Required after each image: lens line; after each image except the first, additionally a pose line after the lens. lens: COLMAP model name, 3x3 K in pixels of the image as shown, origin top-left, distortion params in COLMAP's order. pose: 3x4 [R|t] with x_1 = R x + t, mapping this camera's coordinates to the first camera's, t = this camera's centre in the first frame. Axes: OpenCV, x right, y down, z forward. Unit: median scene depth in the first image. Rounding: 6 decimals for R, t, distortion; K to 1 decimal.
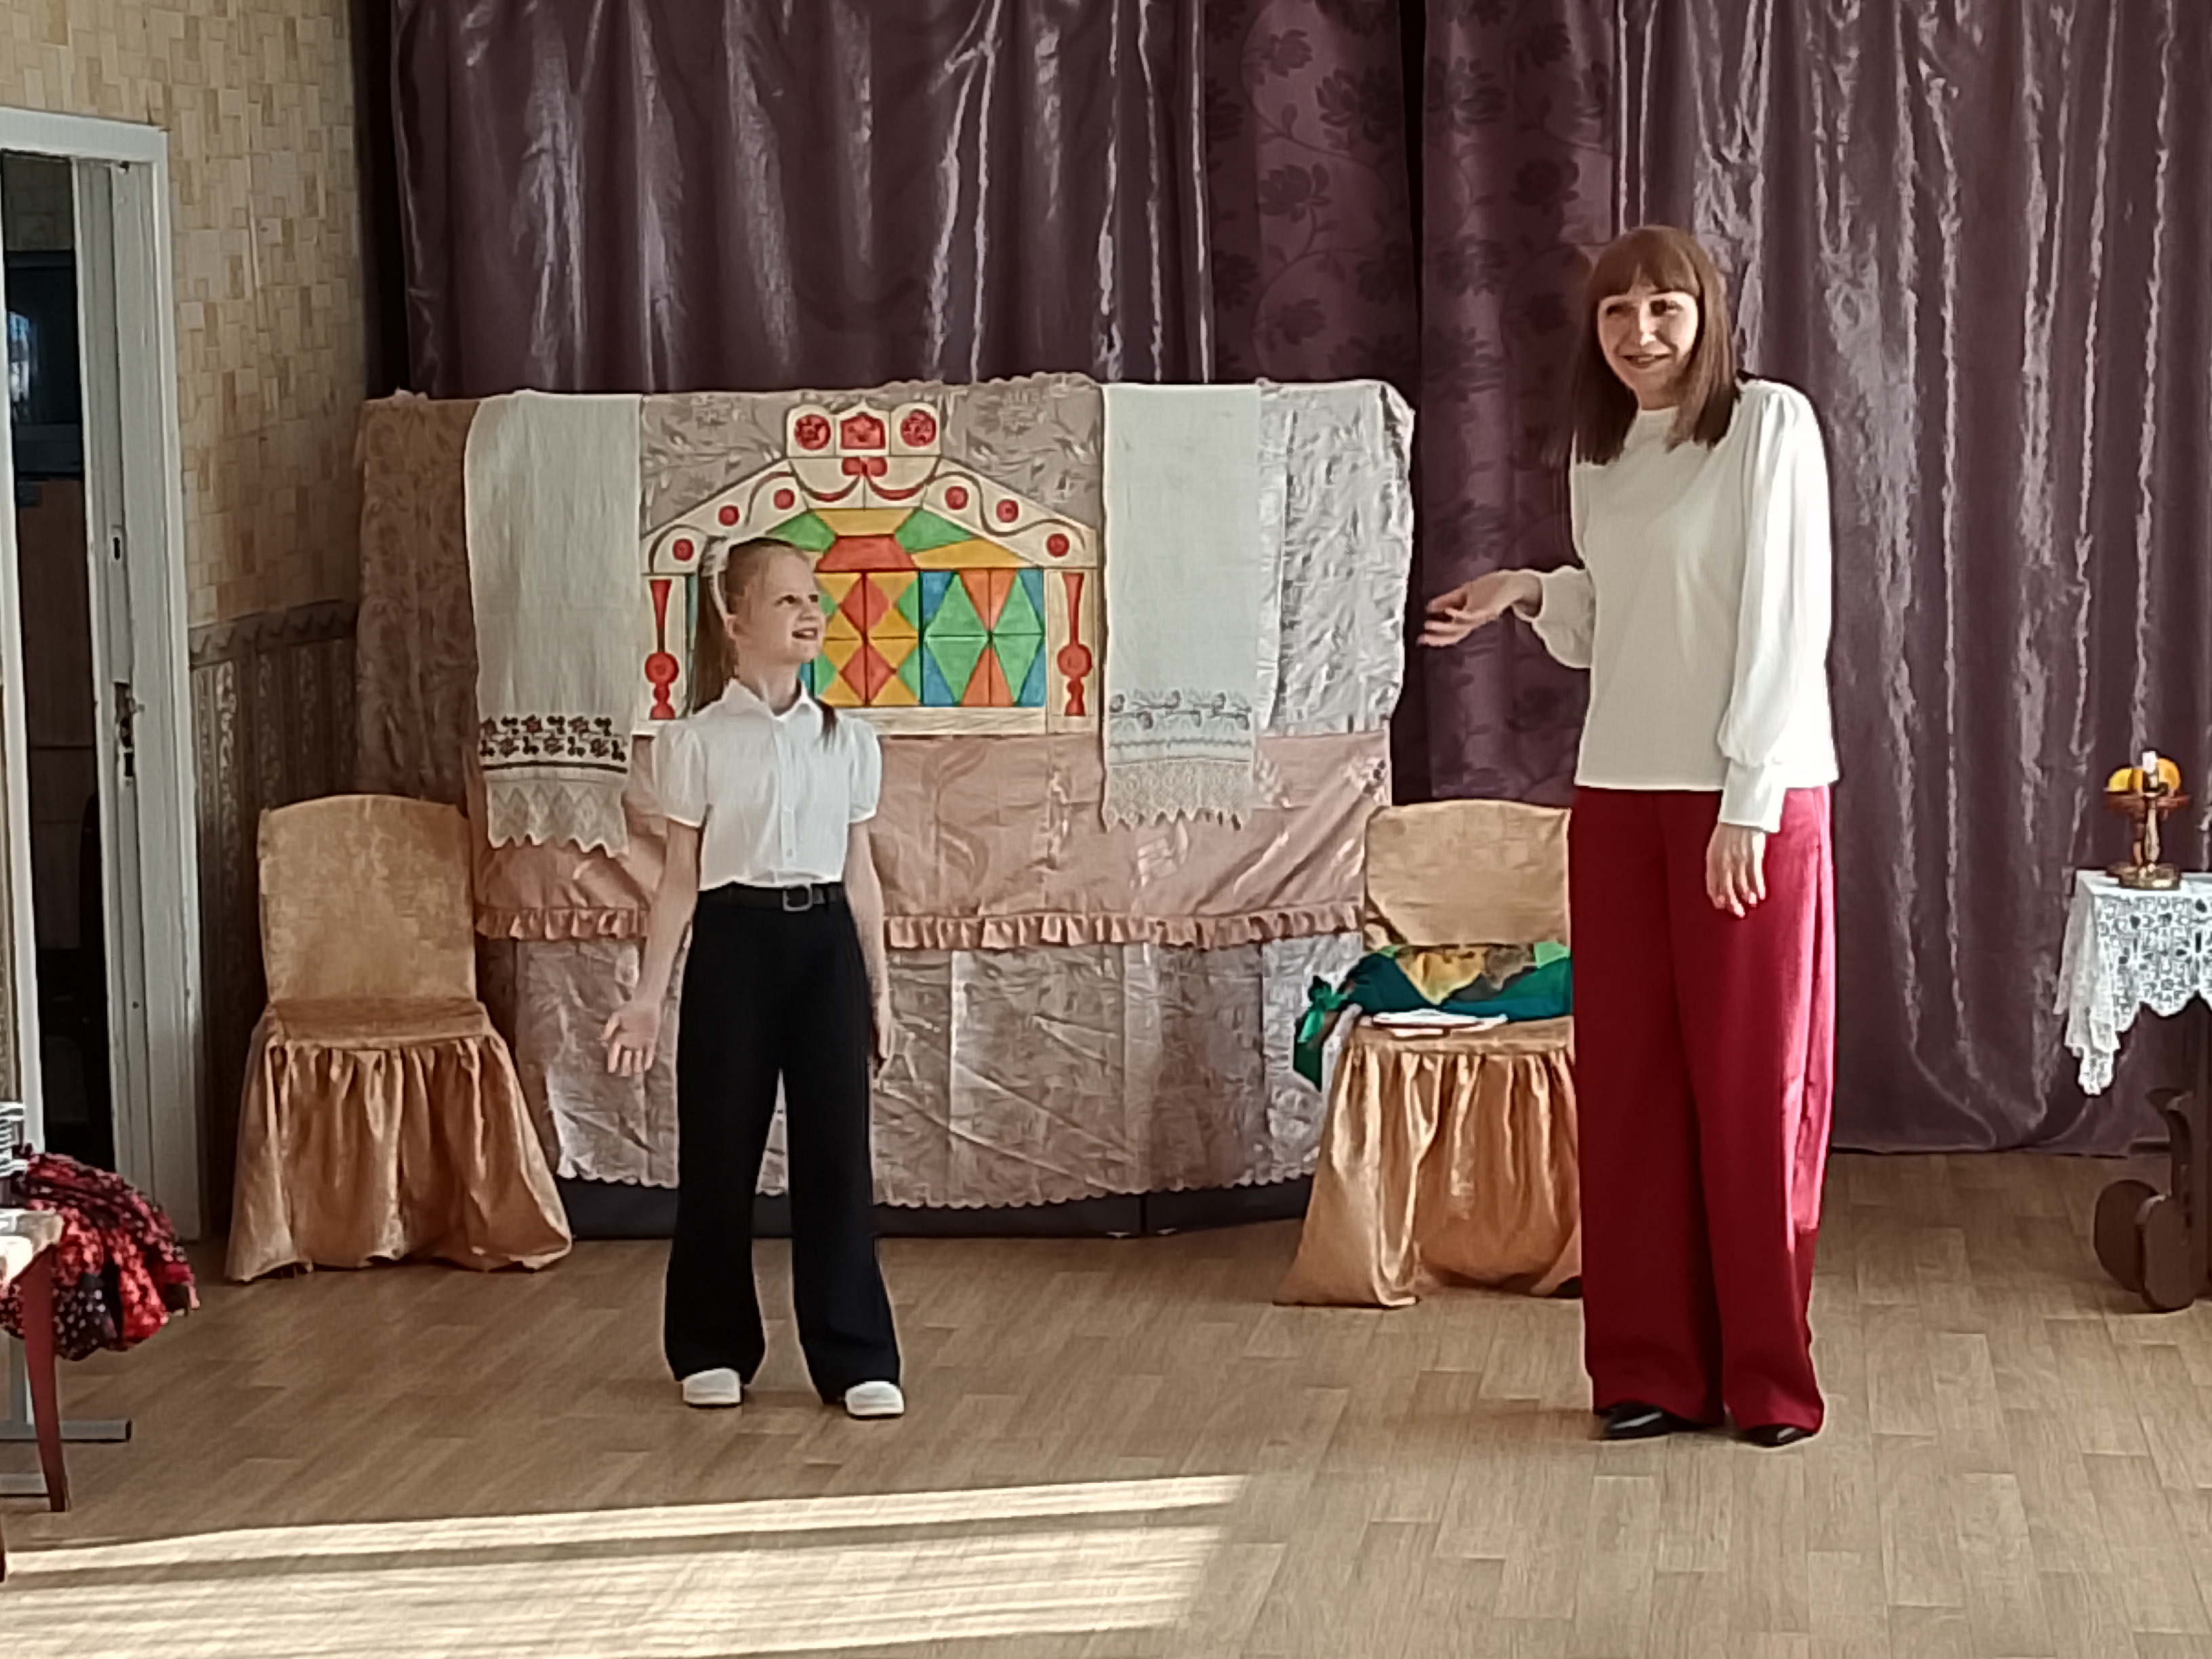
lens RADIAL K [[4915.1, 0, 1134.3], [0, 4915.1, 852.6], [0, 0, 1]] dist [0.072330, -0.710415]
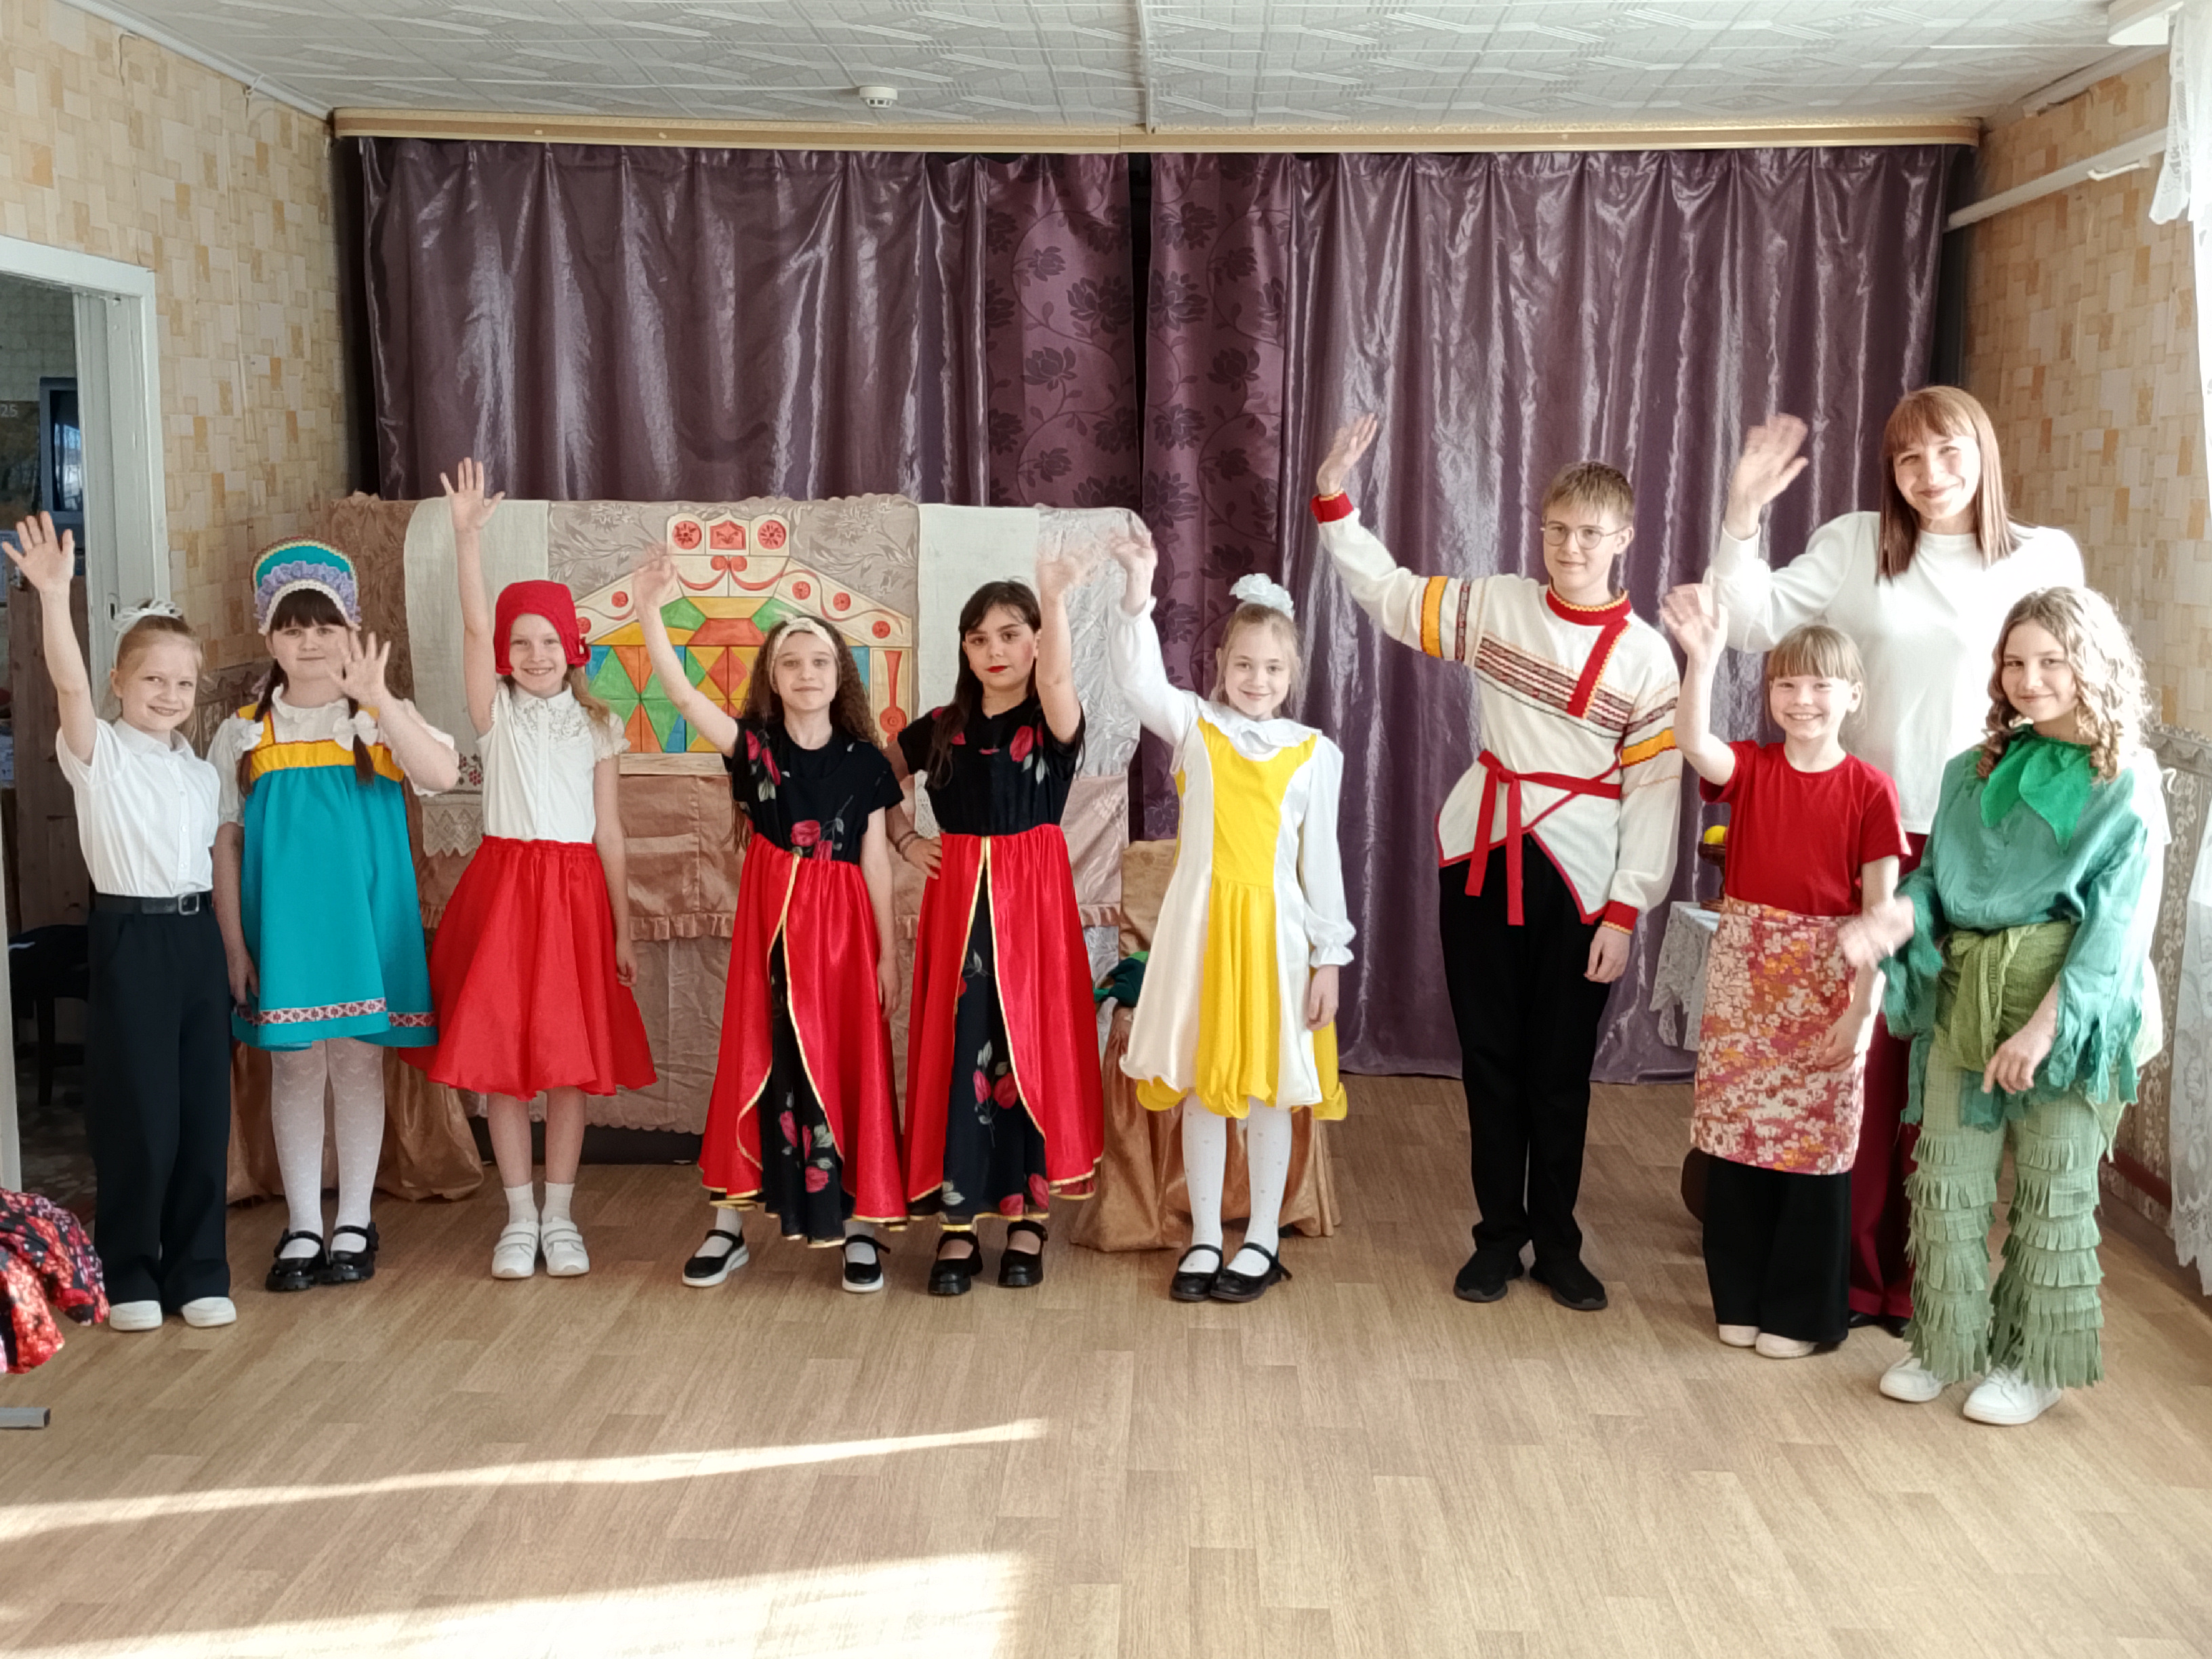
lens RADIAL K [[2412.6, 0, 1106.0], [0, 2412.6, 829.5], [0, 0, 1]] dist [0.069644, -0.007664]
pose [[0.994944, 0.015494, 0.099227, -0.018838], [-0.018375, 0.999434, 0.028177, -0.029142], [-0.098734, -0.029858, 0.994666, 0.365790]]
